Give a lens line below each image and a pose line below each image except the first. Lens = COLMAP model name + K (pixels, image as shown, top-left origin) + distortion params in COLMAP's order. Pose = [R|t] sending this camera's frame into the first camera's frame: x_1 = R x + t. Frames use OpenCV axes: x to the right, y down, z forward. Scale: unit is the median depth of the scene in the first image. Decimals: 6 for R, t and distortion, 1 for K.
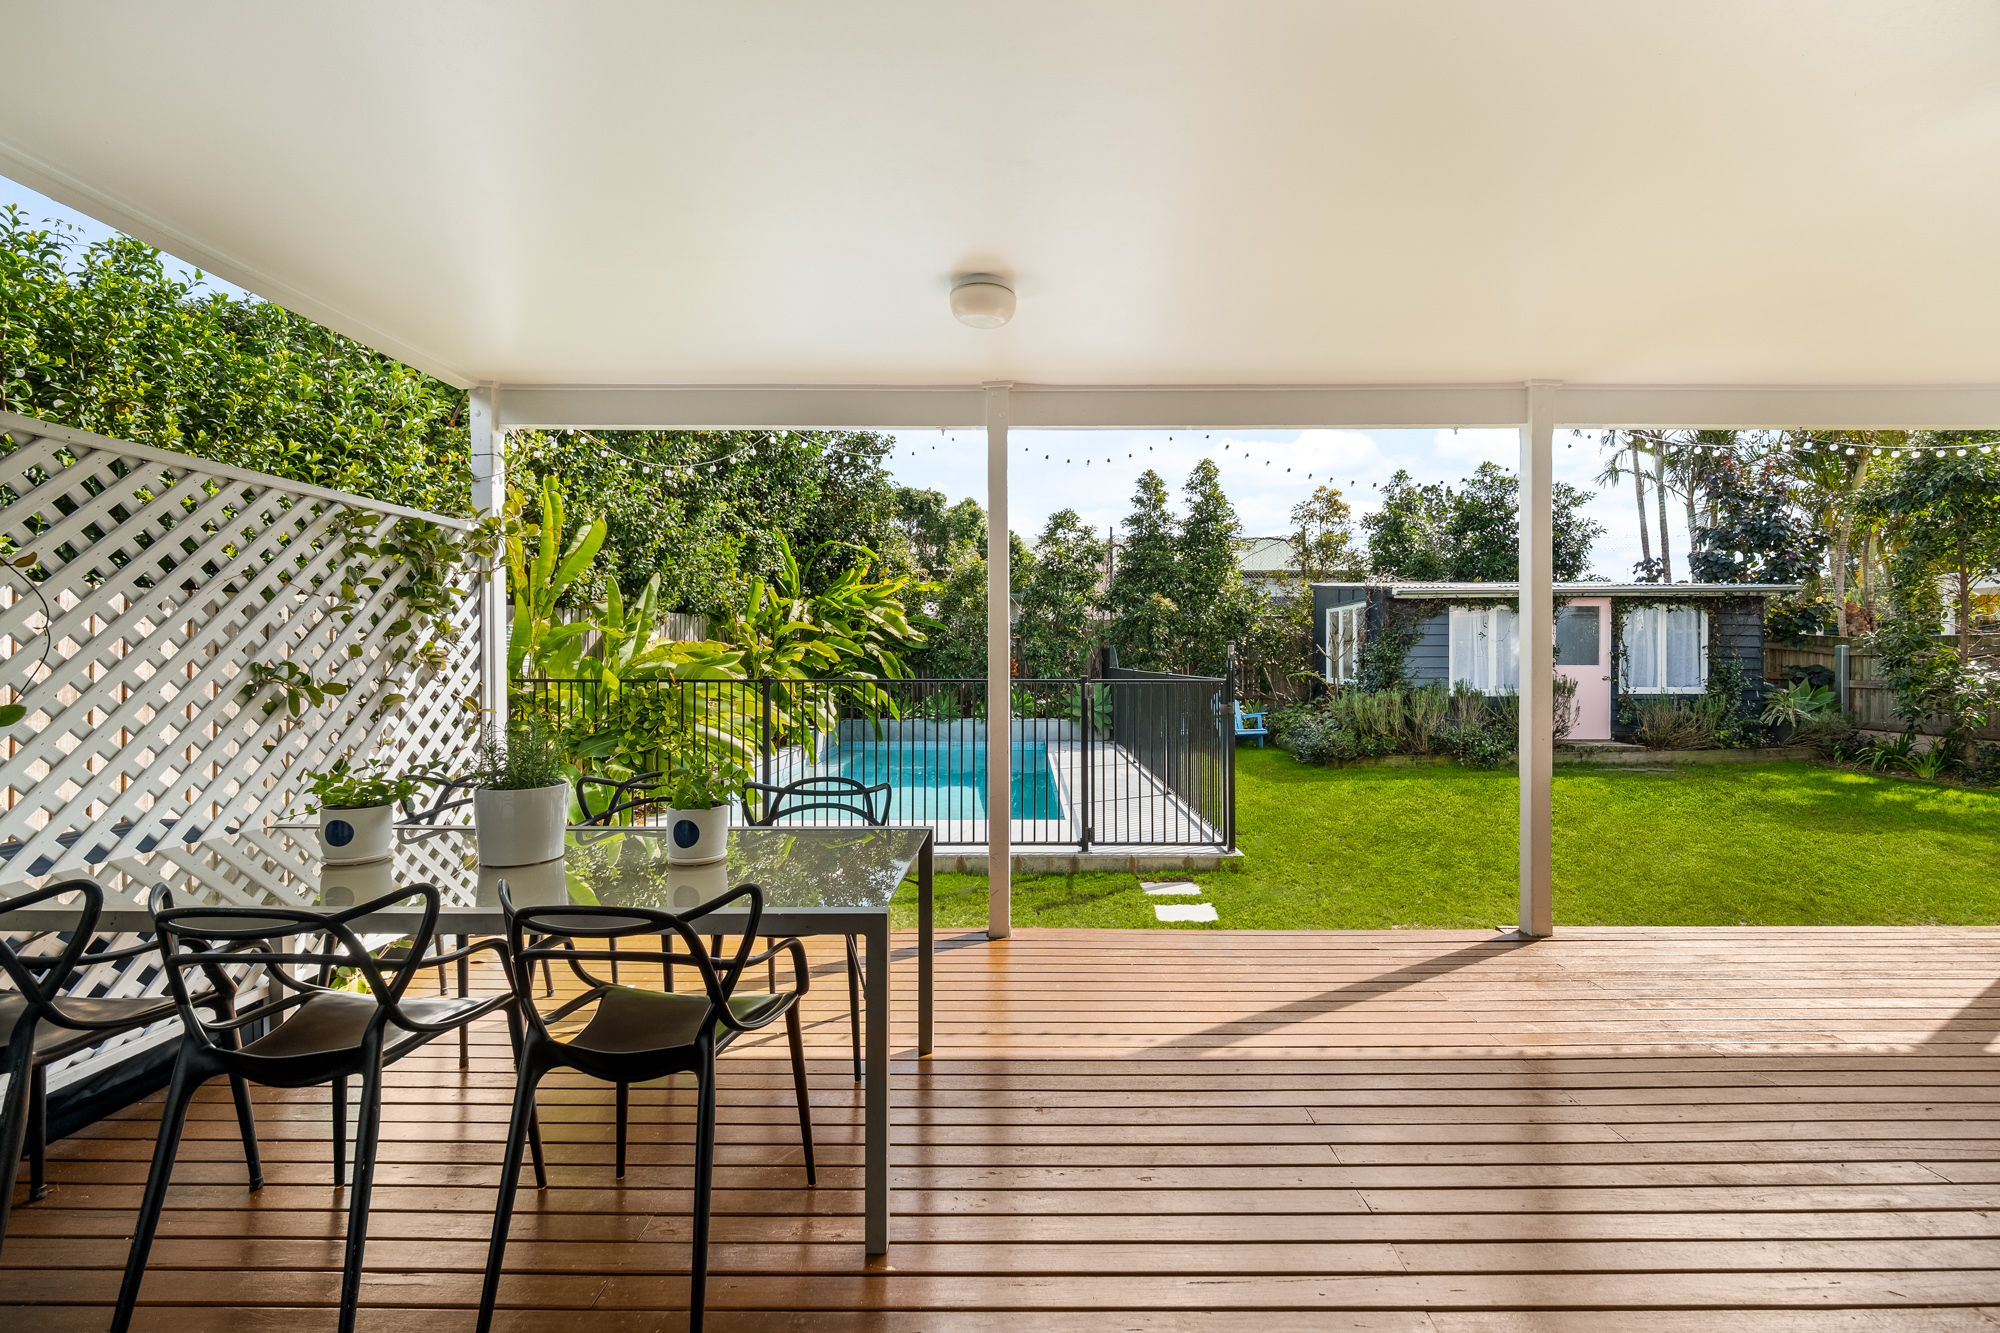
lens RADIAL K [[797.8, 0, 1019.3], [0, 797.8, 661.3], [0, 0, 1]] dist [-0.002364, -0.000298]
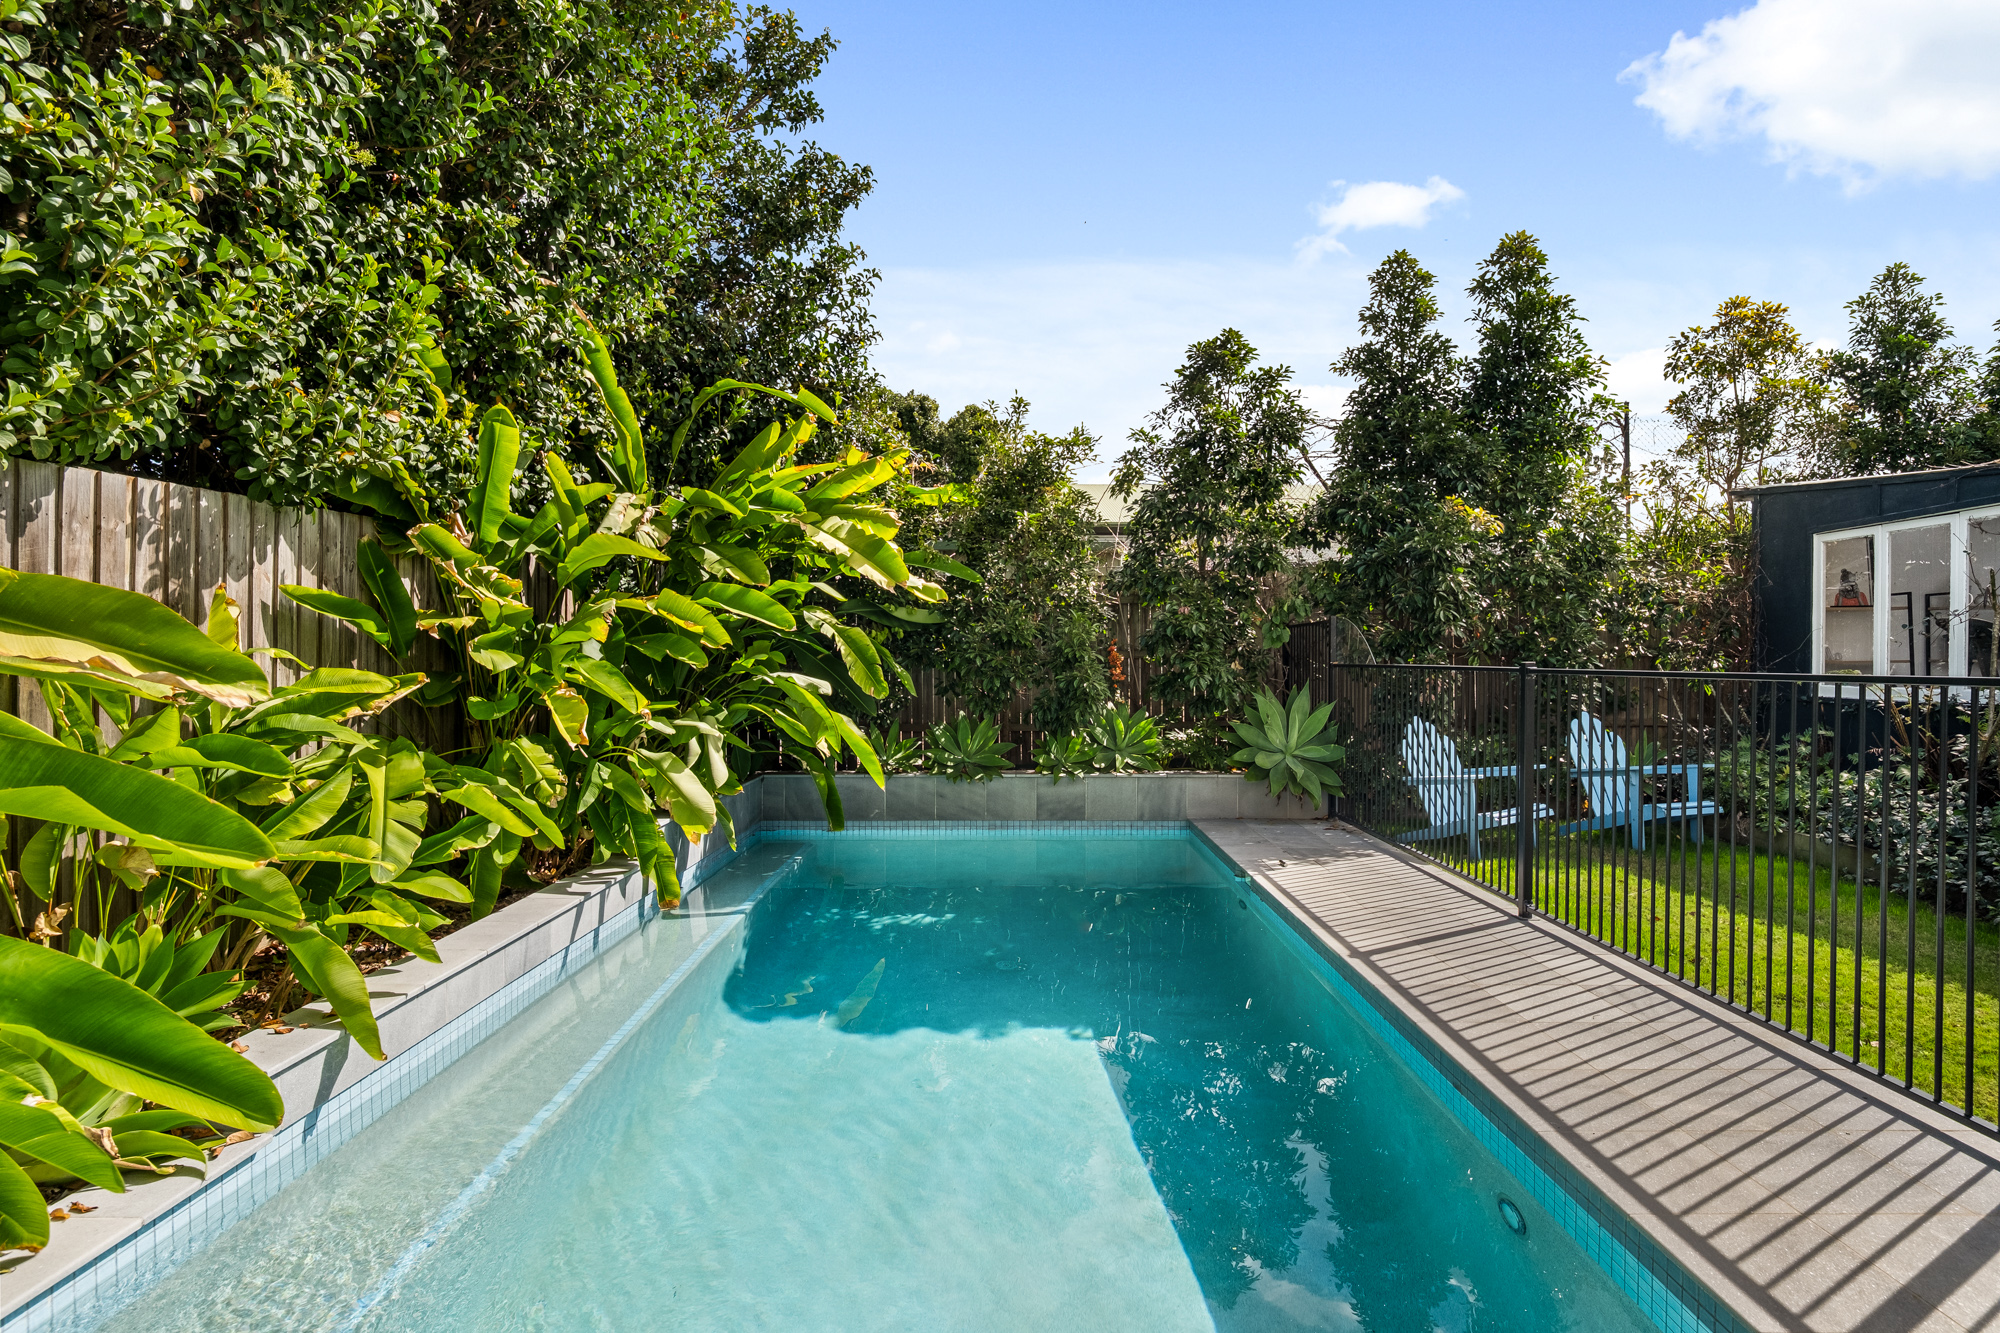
lens RADIAL K [[965.6, 0, 992.3], [0, 965.6, 654.4], [0, 0, 1]] dist [0.000495, 0.000312]
pose [[0.999931, 0.001077, -0.011658, -0.093242], [-0.001122, 0.999992, -0.003847, 0.005701], [0.011654, 0.003860, 0.999925, 0.524336]]
